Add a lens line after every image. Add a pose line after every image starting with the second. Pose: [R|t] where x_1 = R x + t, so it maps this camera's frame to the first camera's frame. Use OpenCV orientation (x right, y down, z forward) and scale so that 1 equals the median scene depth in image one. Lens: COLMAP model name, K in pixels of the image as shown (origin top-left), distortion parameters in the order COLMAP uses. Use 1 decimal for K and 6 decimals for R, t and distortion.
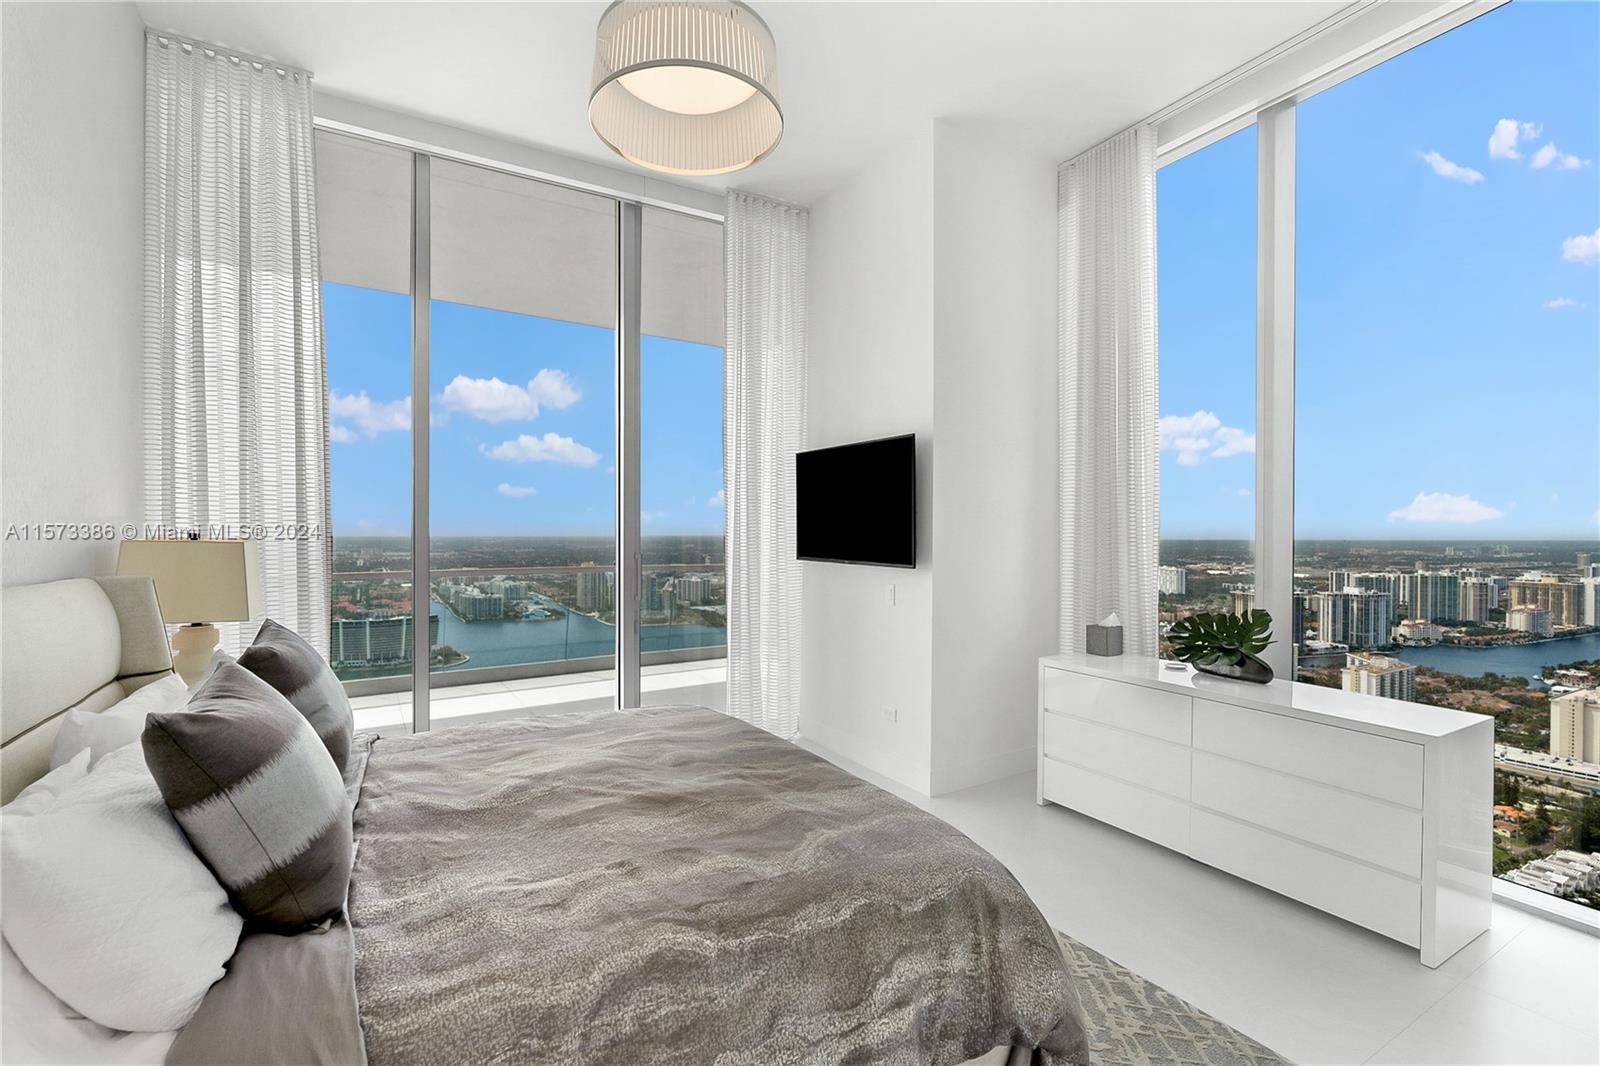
lens RADIAL K [[722.0, 0, 793.0], [0, 722.0, 530.0], [0, 0, 1]] dist [-0.008064, 0.003161]
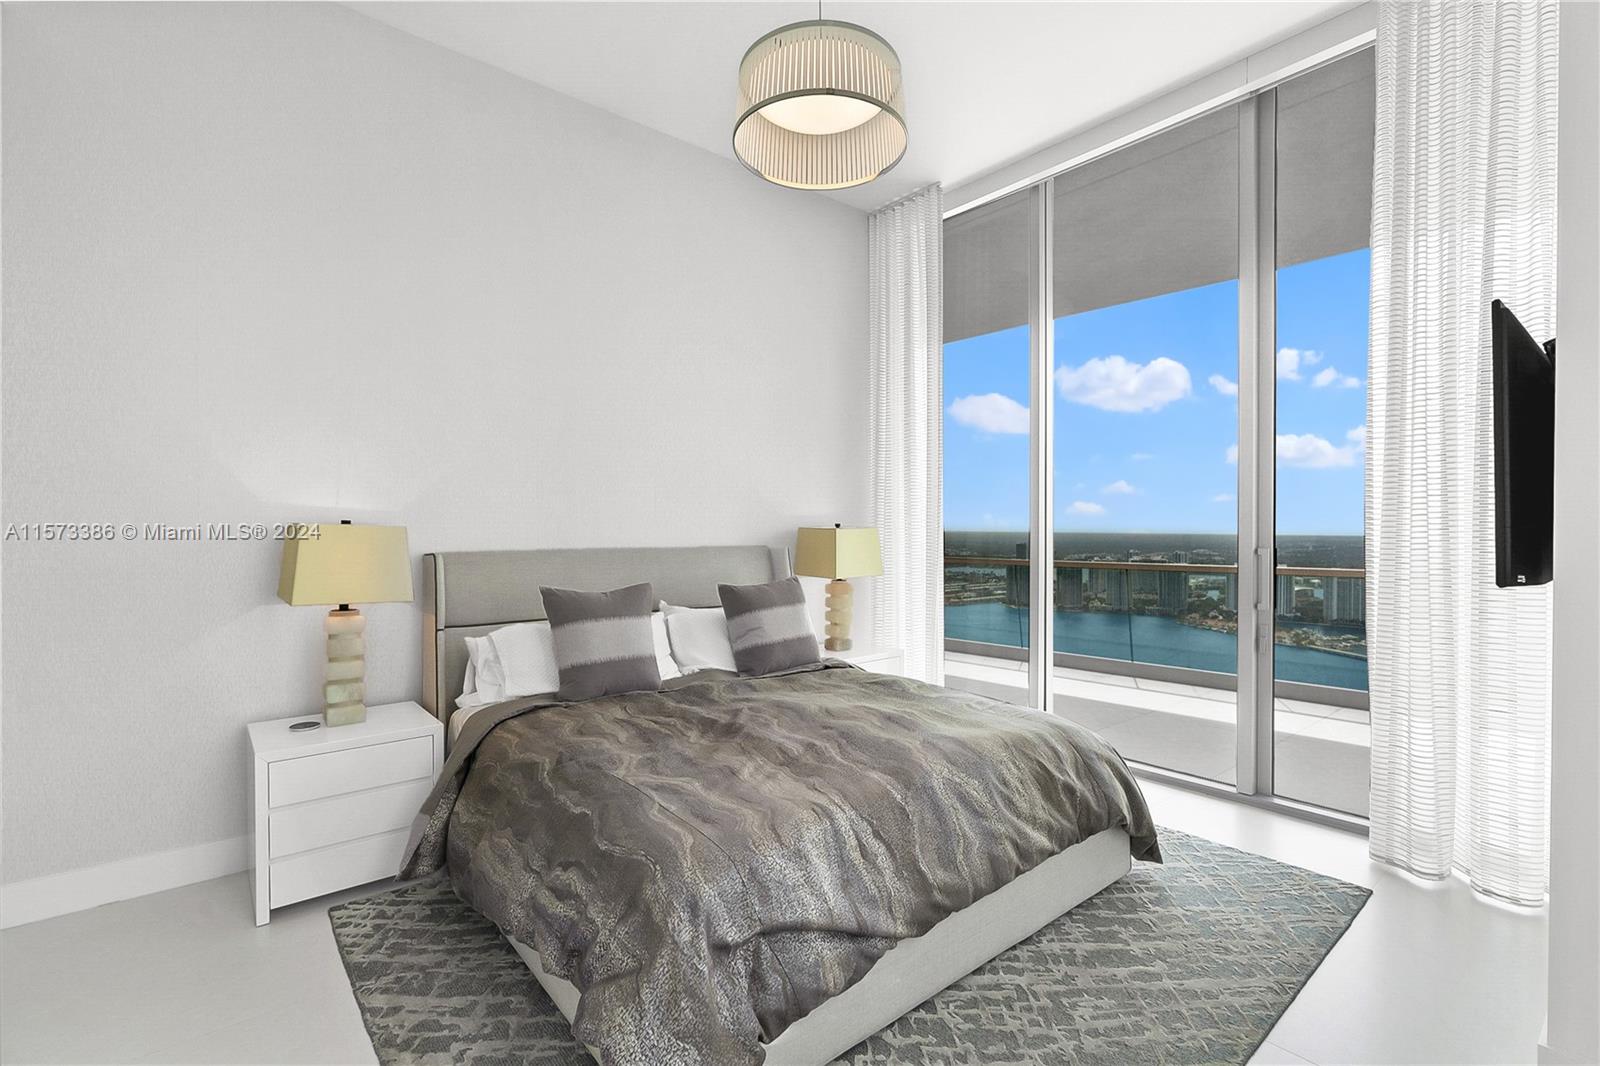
lens RADIAL K [[722.0, 0, 799.4], [0, 722.0, 535.6], [0, 0, 1]] dist [-0.008064, 0.003161]
pose [[0.162837, 0.004669, -0.986642, 1.161703], [0.003428, 0.999980, 0.005297, 0.032188], [0.986647, -0.004245, 0.162817, 0.981152]]
